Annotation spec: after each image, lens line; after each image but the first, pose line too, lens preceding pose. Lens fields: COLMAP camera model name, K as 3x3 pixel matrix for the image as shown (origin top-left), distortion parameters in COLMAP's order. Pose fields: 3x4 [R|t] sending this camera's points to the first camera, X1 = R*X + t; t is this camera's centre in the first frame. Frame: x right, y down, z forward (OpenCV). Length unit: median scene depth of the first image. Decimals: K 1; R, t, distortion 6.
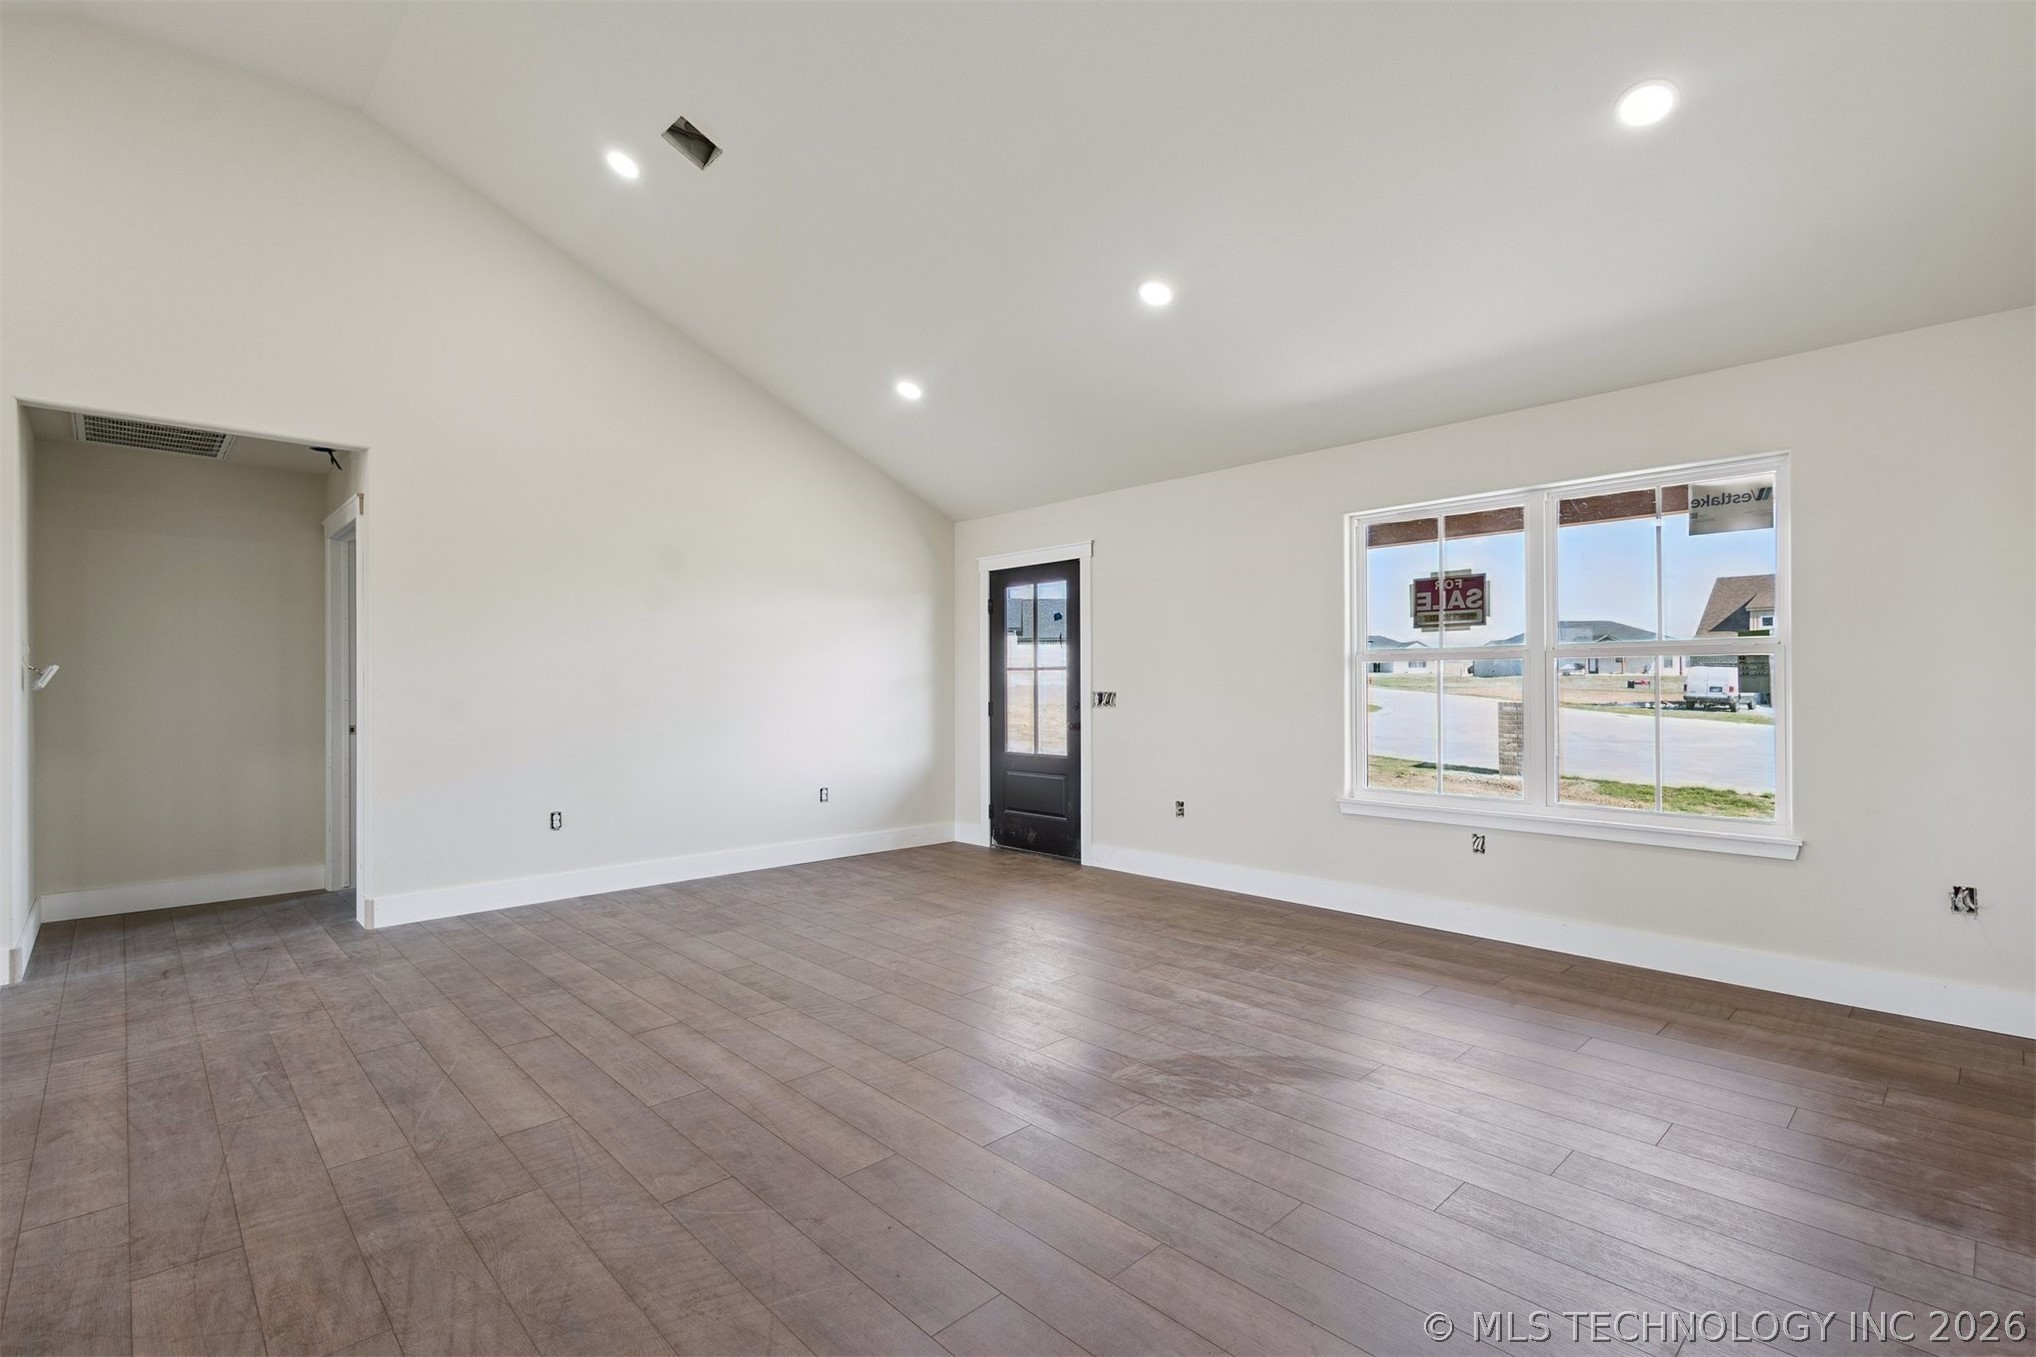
lens RADIAL K [[935.8, 0, 1015.0], [0, 935.8, 683.1], [0, 0, 1]] dist [0.008399, -0.003943]
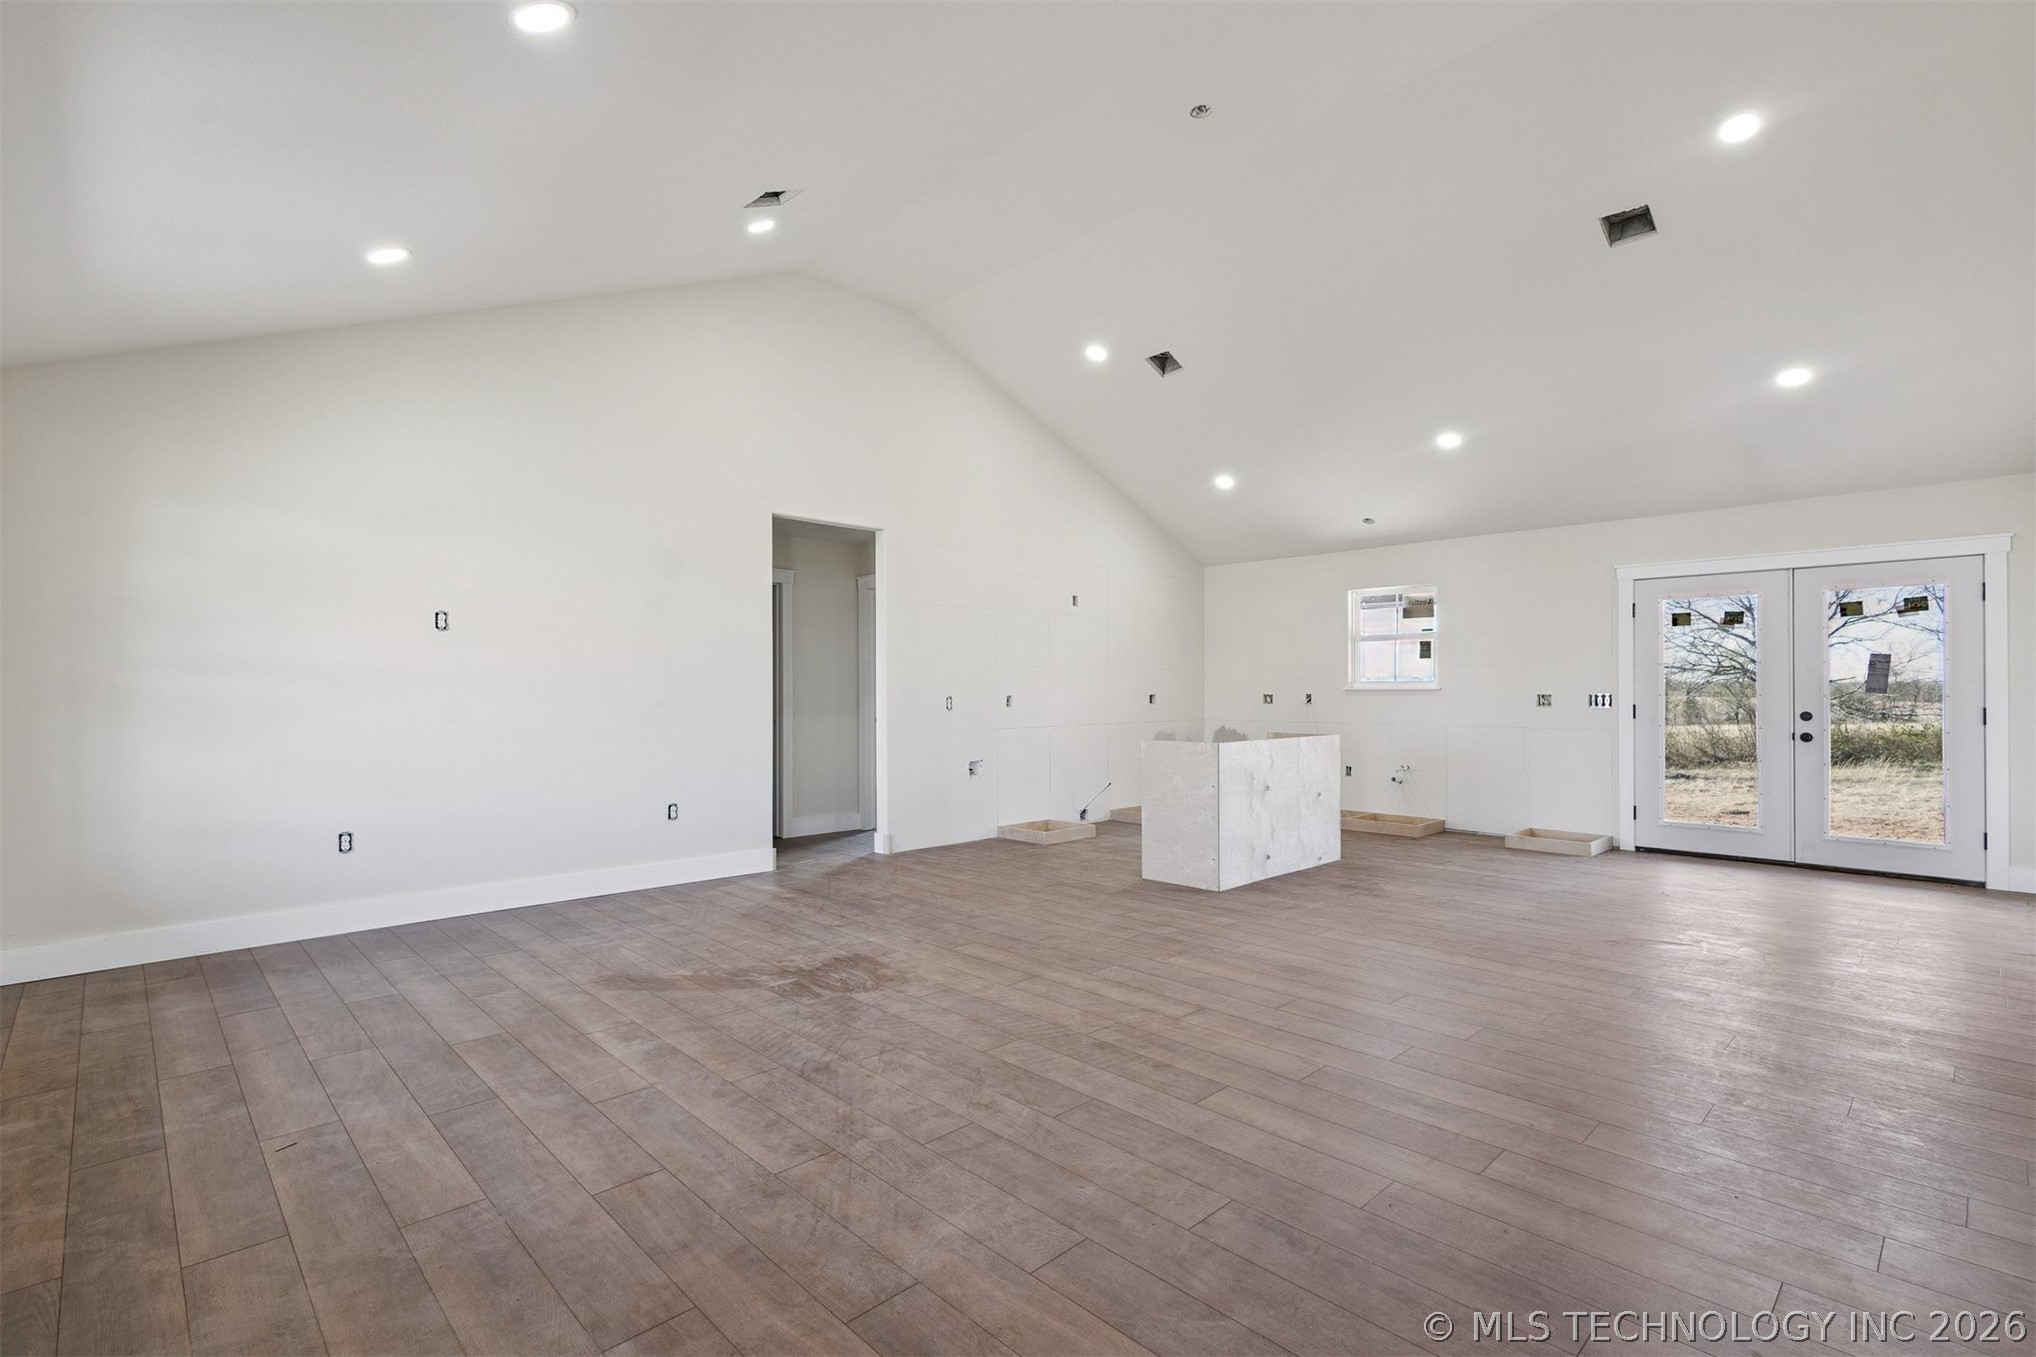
lens RADIAL K [[935.8, 0, 1015.0], [0, 935.8, 683.1], [0, 0, 1]] dist [0.008399, -0.003943]
pose [[-0.999942, 0.005528, -0.009257, -0.159079], [0.005591, 0.999961, -0.006780, 0.002850], [0.009220, -0.006831, -0.999934, 1.852541]]
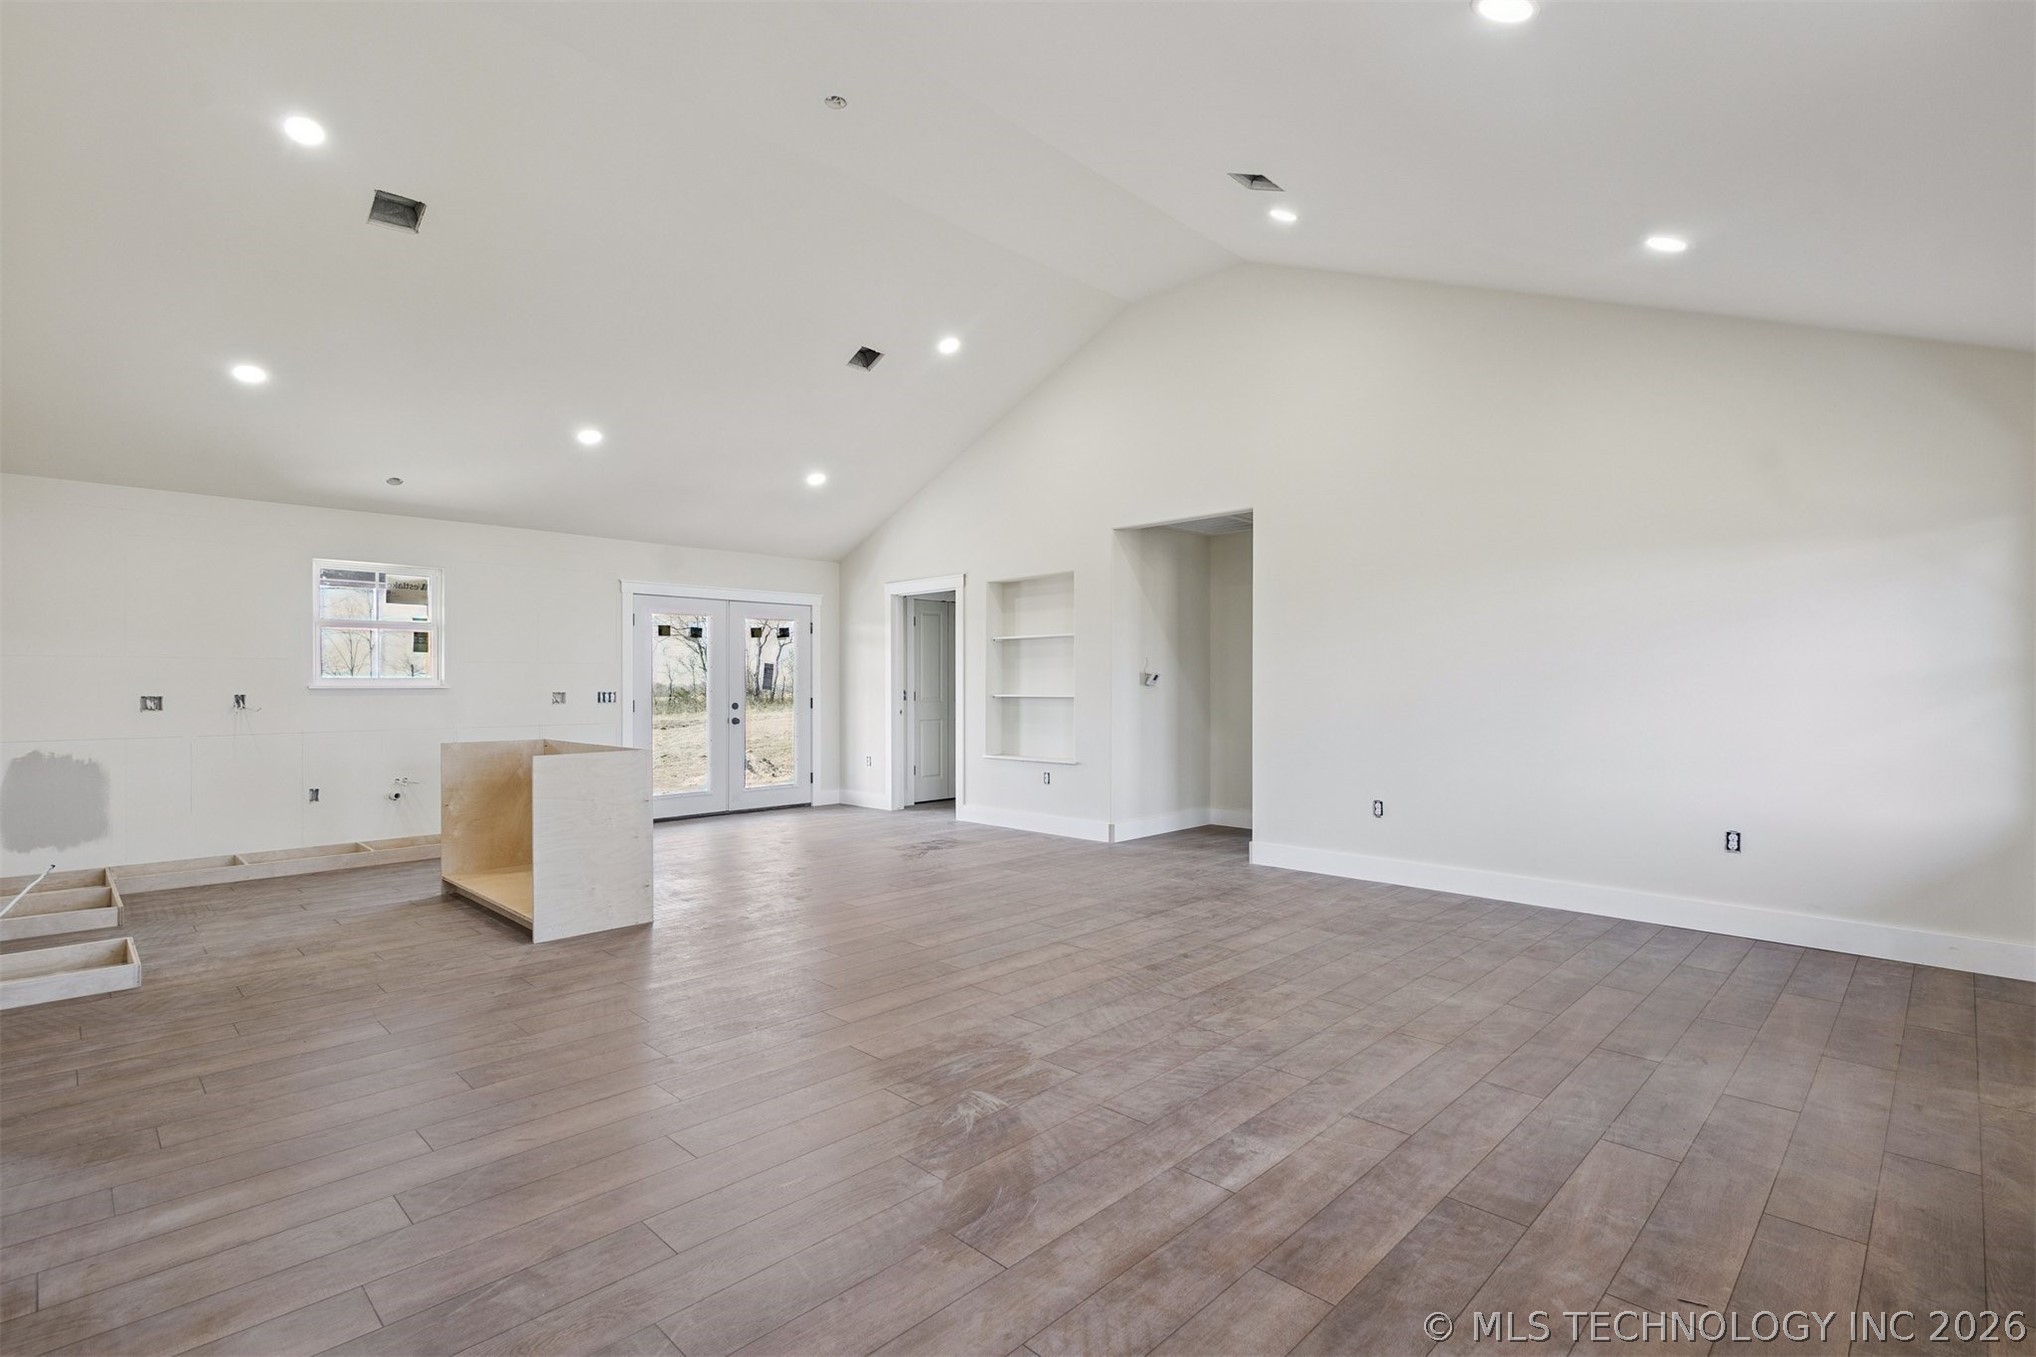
lens RADIAL K [[950.4, 0, 1022.8], [0, 950.4, 681.0], [0, 0, 1]] dist [0.003176, -0.000419]
pose [[0.035587, -0.000149, -0.999367, 0.852397], [0.003013, 0.999995, -0.000042, -0.002000], [0.999362, -0.003010, 0.035587, 0.797705]]
